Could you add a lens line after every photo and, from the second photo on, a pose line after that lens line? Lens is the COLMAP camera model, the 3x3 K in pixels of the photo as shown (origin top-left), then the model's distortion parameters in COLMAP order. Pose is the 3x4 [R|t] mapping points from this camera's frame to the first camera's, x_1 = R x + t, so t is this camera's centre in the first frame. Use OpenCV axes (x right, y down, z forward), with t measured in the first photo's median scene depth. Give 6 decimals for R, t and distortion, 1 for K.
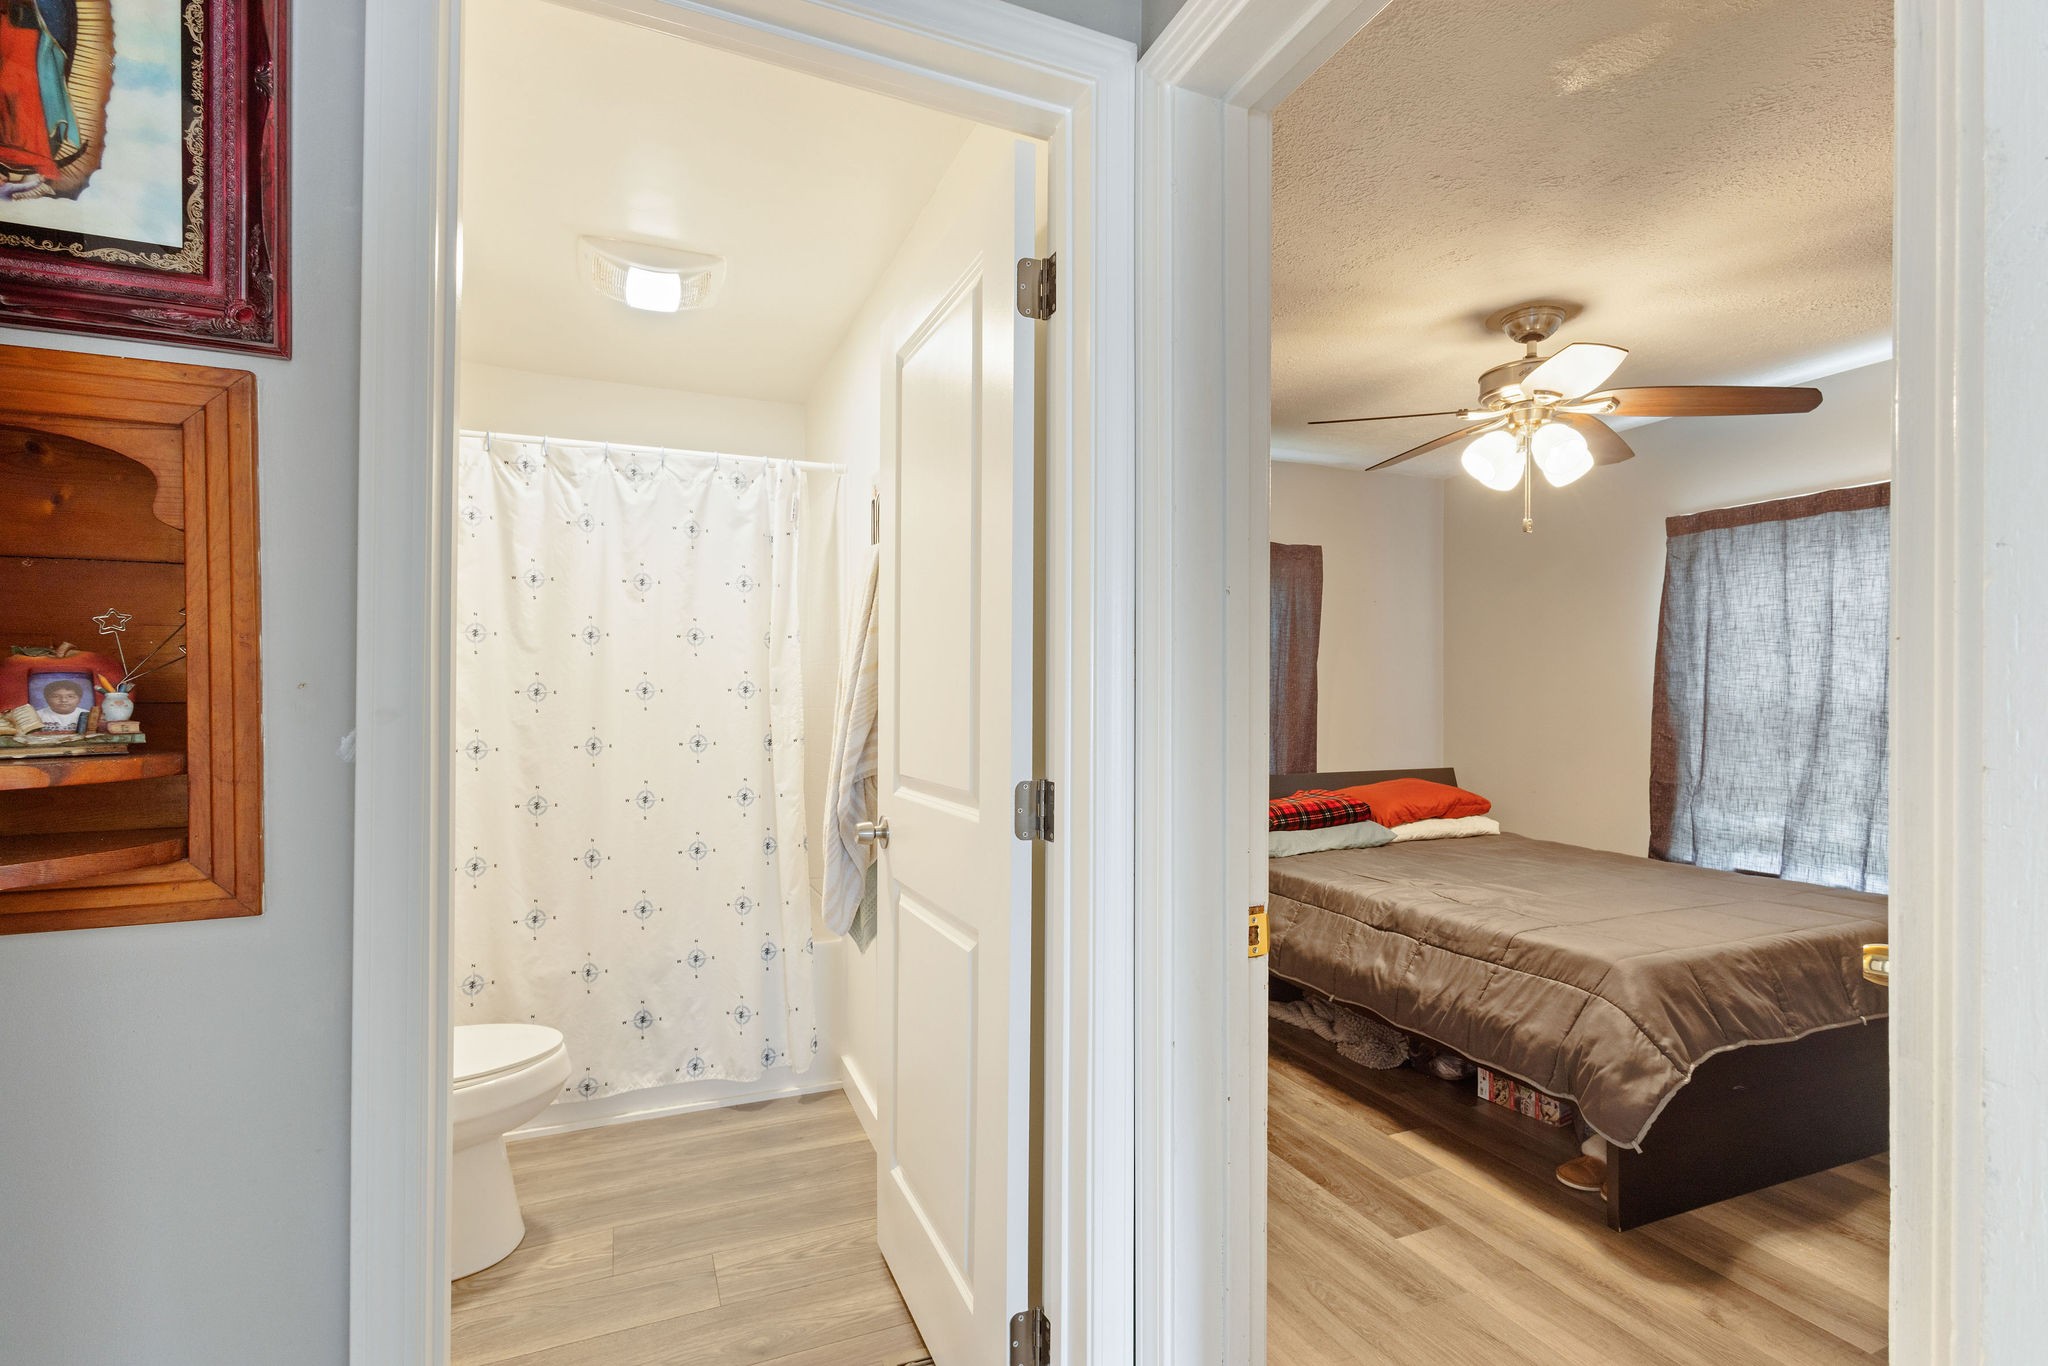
lens RADIAL K [[960.1, 0, 1023.7], [0, 960.1, 701.4], [0, 0, 1]] dist [0.005265, -0.000562]
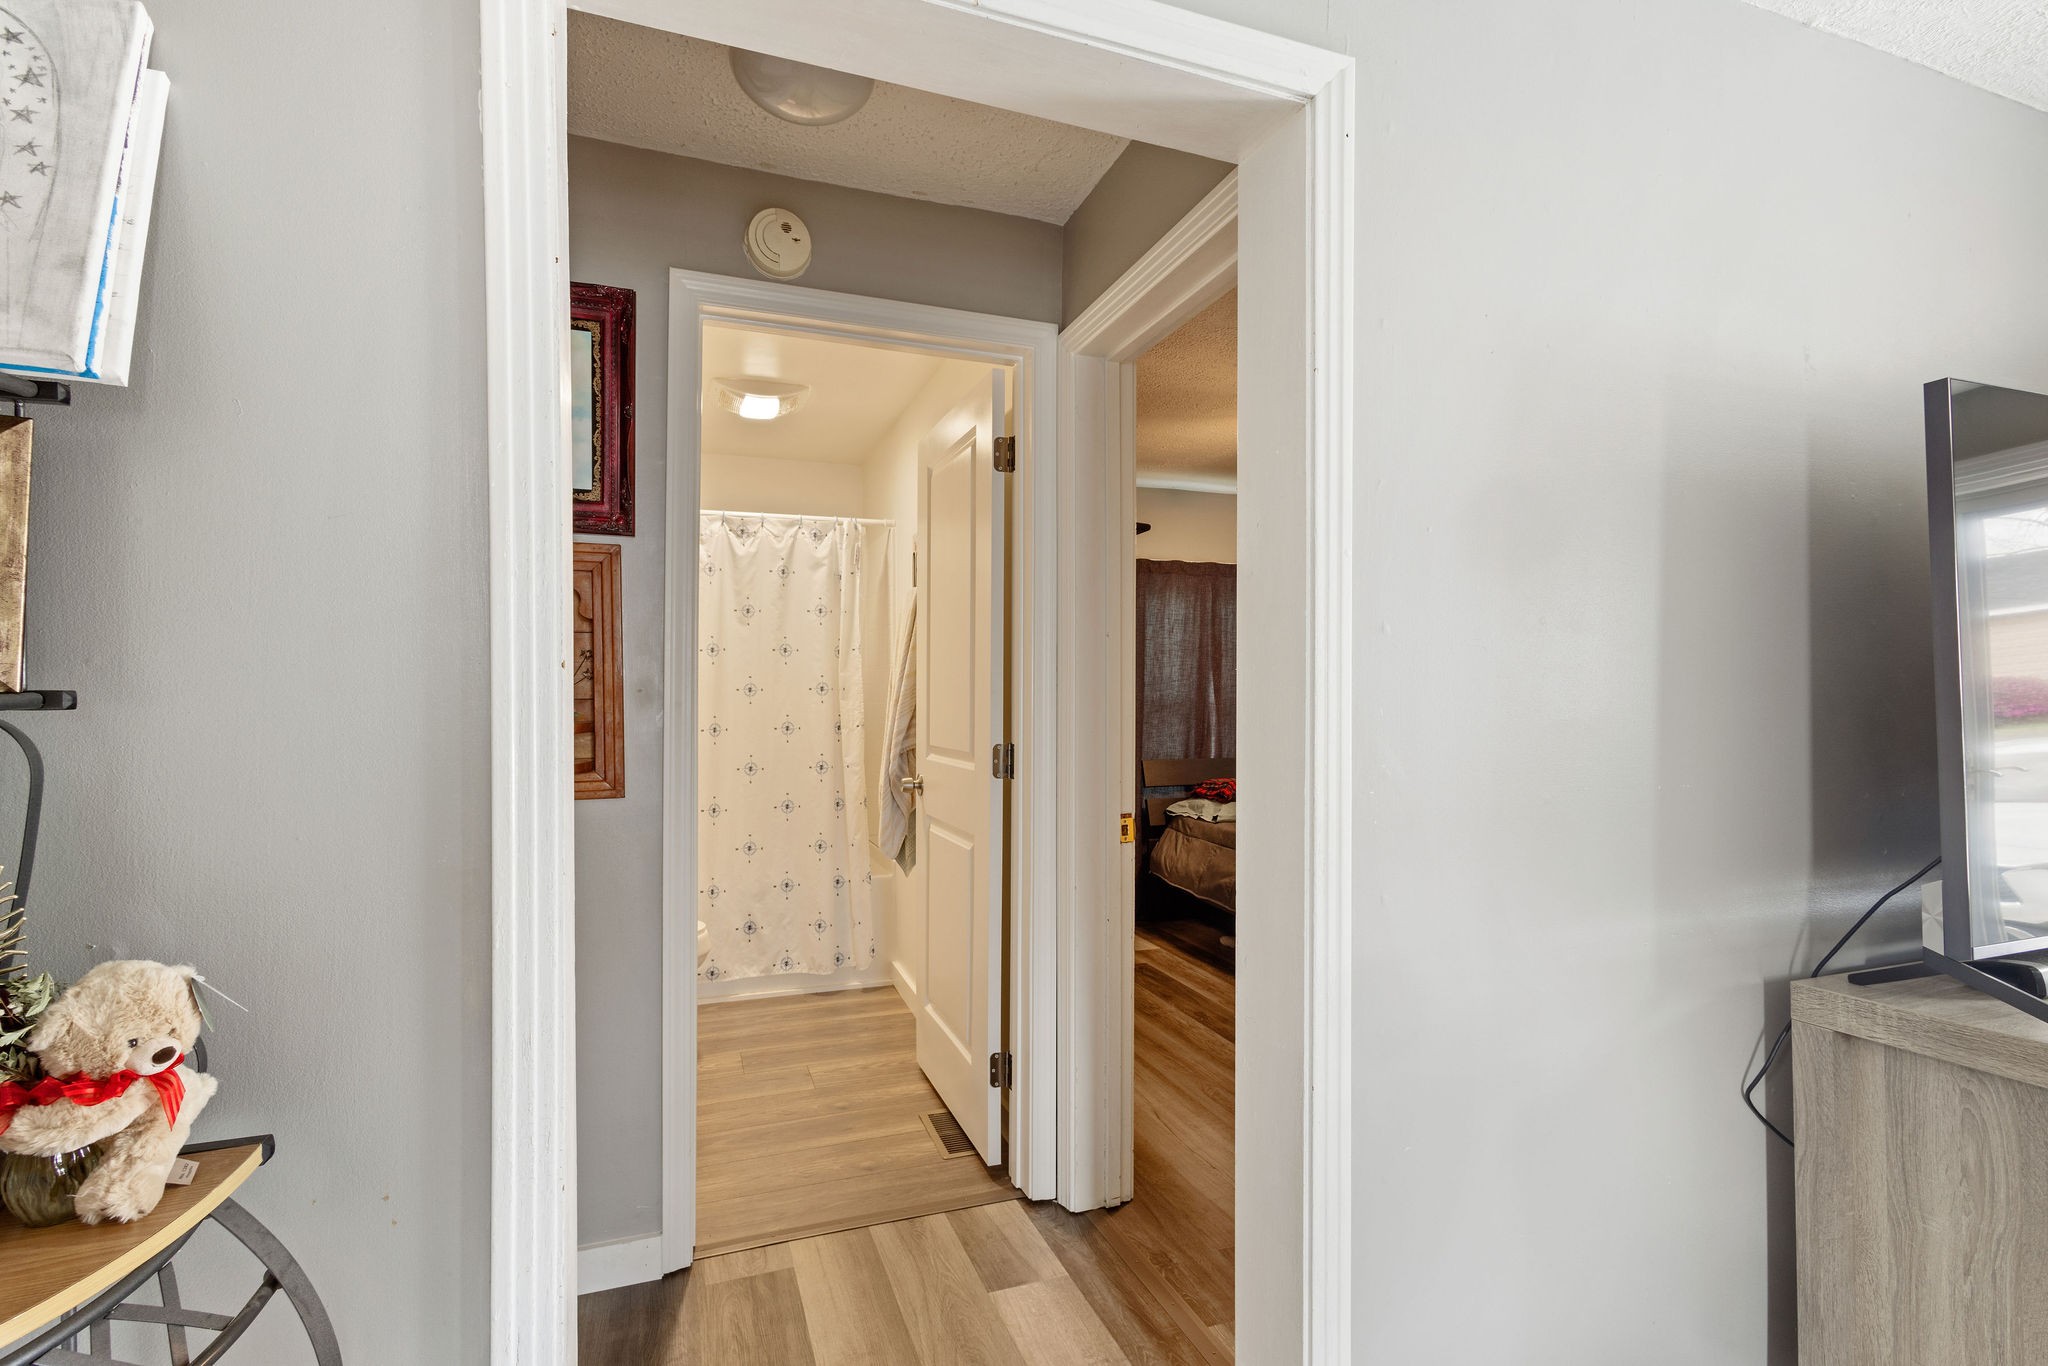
lens RADIAL K [[960.1, 0, 1016.5], [0, 960.1, 698.9], [0, 0, 1]] dist [0.005265, -0.000562]
pose [[0.998399, -0.001580, -0.056547, 0.068357], [0.001733, 0.999995, 0.002665, -0.000999], [0.056543, -0.002759, 0.998396, -0.371123]]
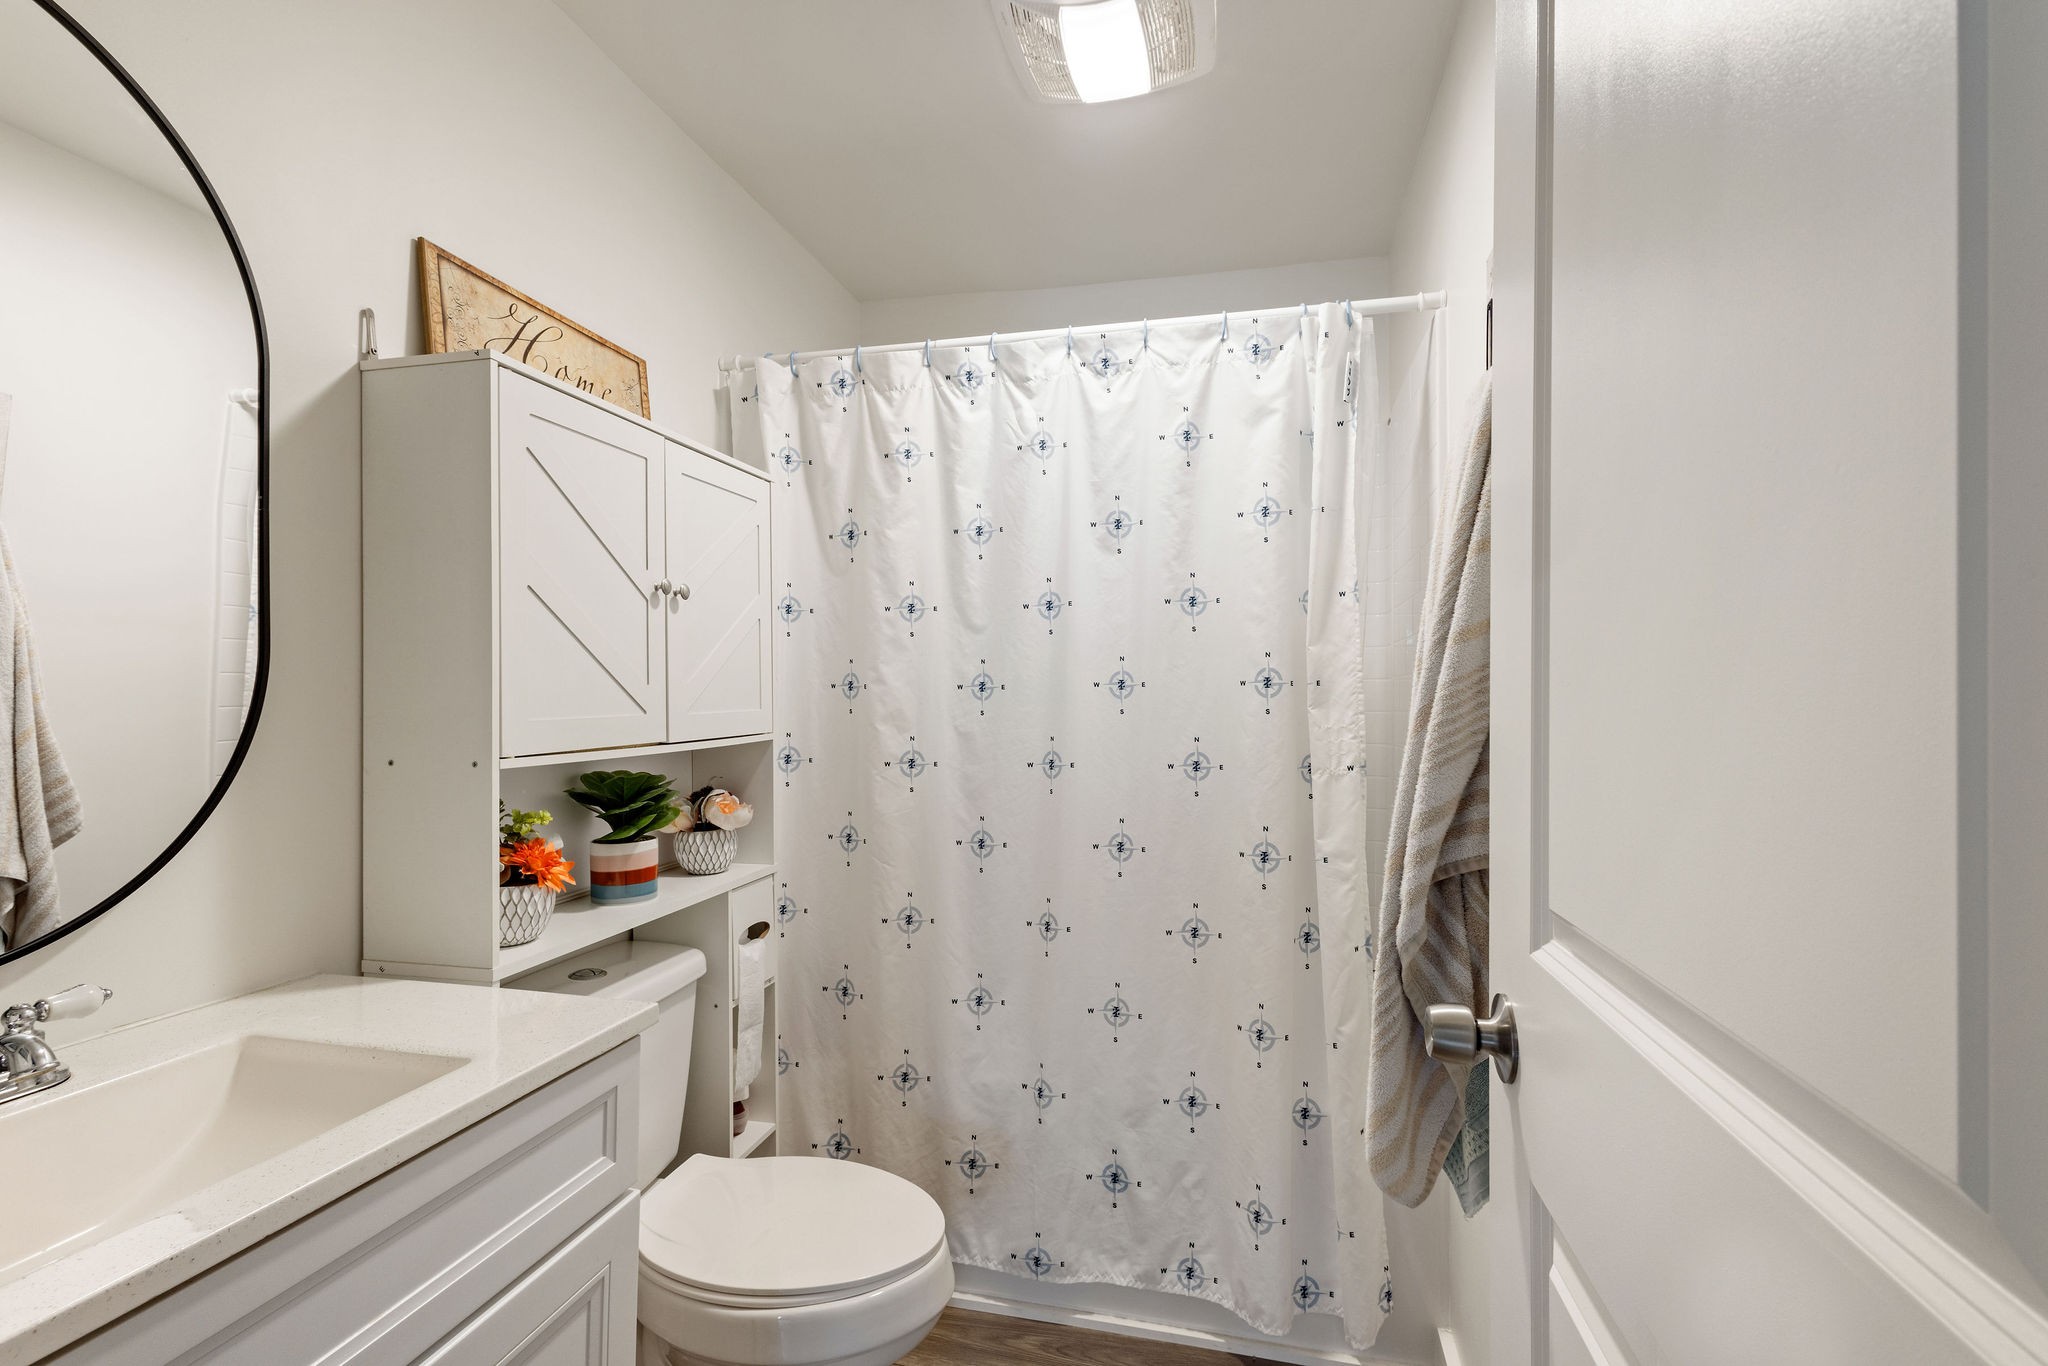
lens RADIAL K [[960.1, 0, 1015.8], [0, 960.1, 681.8], [0, 0, 1]] dist [0.005265, -0.000562]
pose [[0.802650, -0.005493, -0.596425, -0.054236], [-0.005452, 0.999848, -0.016544, -0.001653], [0.596426, 0.016531, 0.802498, 0.435974]]
